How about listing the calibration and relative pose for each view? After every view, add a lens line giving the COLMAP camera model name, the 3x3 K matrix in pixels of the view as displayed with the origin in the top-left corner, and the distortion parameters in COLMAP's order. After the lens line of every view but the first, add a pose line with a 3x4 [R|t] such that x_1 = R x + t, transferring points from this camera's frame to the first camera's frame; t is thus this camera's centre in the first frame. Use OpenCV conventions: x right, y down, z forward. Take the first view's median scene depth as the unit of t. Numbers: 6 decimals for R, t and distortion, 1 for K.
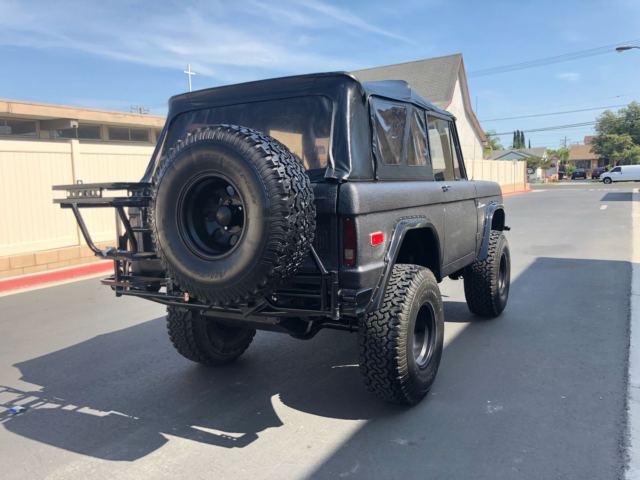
lens RADIAL K [[529.1, 0, 319.0], [0, 529.1, 241.6], [0, 0, 1]] dist [0.022479, -0.017972]
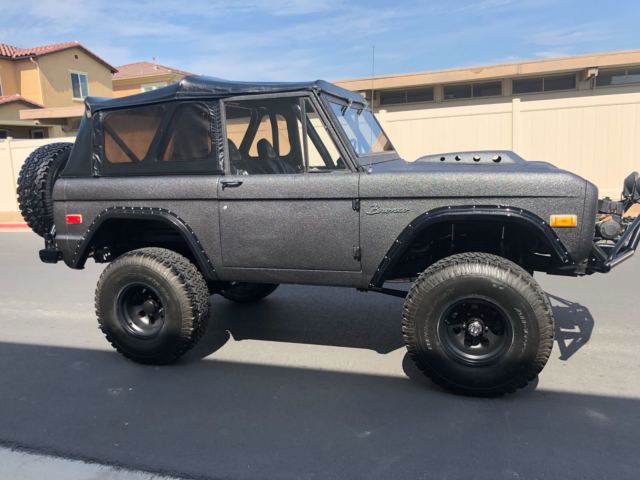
lens RADIAL K [[529.1, 0, 315.4], [0, 529.1, 240.9], [0, 0, 1]] dist [0.022479, -0.017972]
pose [[0.204593, 0.185833, -0.961045, 1.274279], [-0.069062, 0.982107, 0.175204, -0.191023], [0.976408, 0.030527, 0.213766, 1.049228]]
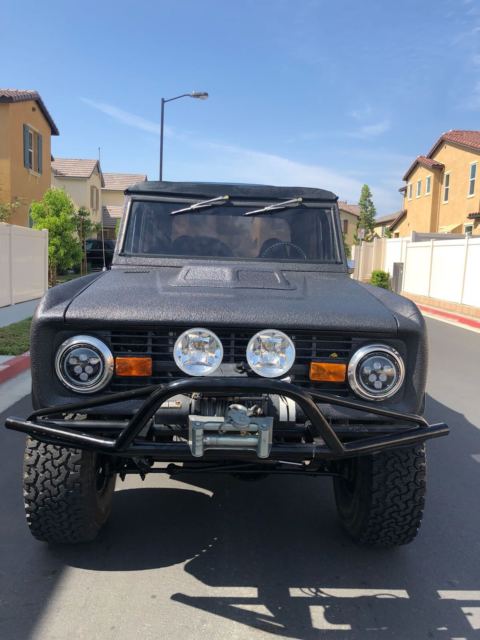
lens RADIAL K [[529.1, 0, 240.7], [0, 529.1, 316.6], [0, 0, 1]] dist [0.022479, -0.017972]
pose [[-0.854487, 0.063802, -0.515539, 0.668220], [-0.067422, 0.970413, 0.231846, -0.307018], [0.515079, 0.232868, -0.824904, 2.246713]]
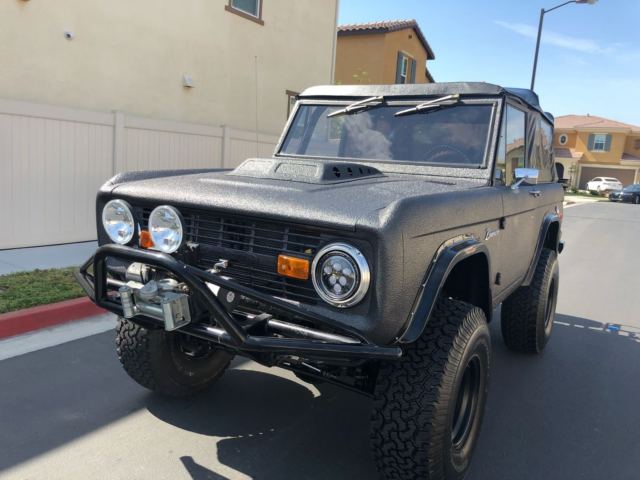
lens RADIAL K [[529.1, 0, 314.4], [0, 529.1, 239.3], [0, 0, 1]] dist [0.022479, -0.017972]
pose [[-0.998445, -0.039457, 0.039385, 0.233305], [-0.028052, 0.966085, 0.256696, -0.286230], [-0.048177, 0.255192, -0.965689, 2.349391]]
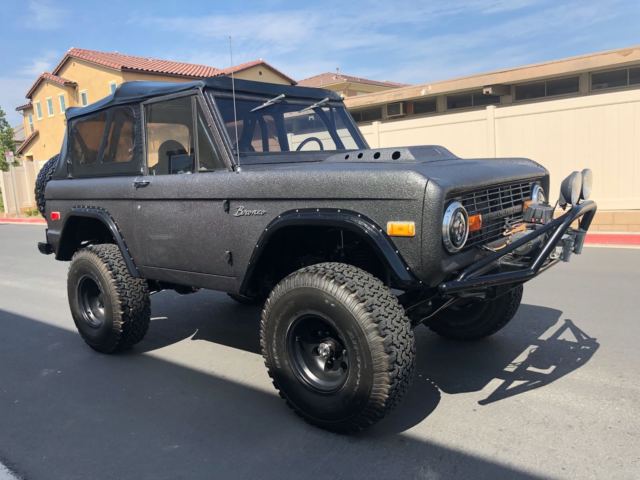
lens RADIAL K [[529.1, 0, 319.8], [0, 529.1, 241.7], [0, 0, 1]] dist [0.022479, -0.017972]
pose [[-0.160322, 0.178752, -0.970744, 1.222398], [-0.043252, 0.981249, 0.187830, -0.209029], [0.986117, 0.072100, -0.149585, 1.603866]]
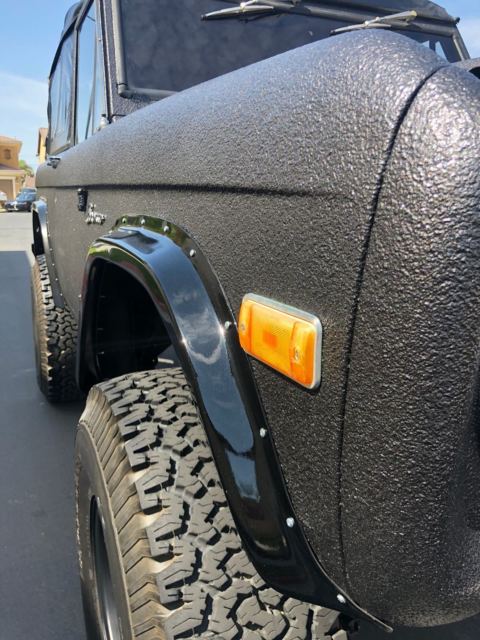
lens RADIAL K [[529.1, 0, 239.8], [0, 529.1, 321.6], [0, 0, 1]] dist [0.022479, -0.017972]
pose [[-0.593891, 0.207332, -0.777371, 0.664393], [-0.085064, 0.944628, 0.316927, -0.150523], [0.800036, 0.254346, -0.543370, 1.670972]]
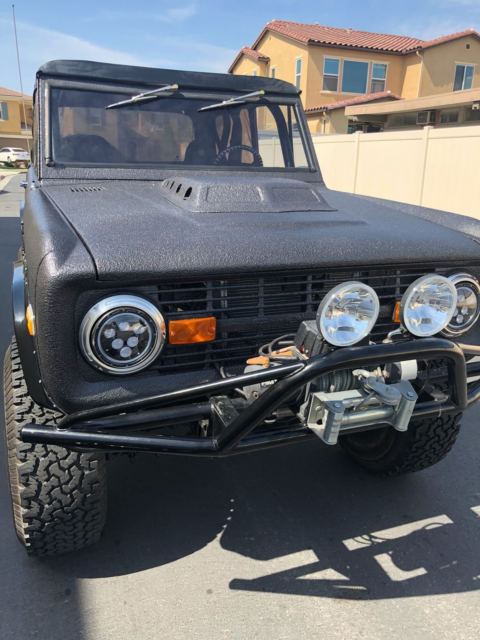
lens RADIAL K [[529.1, 0, 240.4], [0, 529.1, 315.4], [0, 0, 1]] dist [0.022479, -0.017972]
pose [[-0.633008, 0.235178, -0.737558, 0.761185], [-0.097107, 0.921091, 0.377042, -0.285937], [0.768030, 0.310293, -0.560221, 1.976232]]
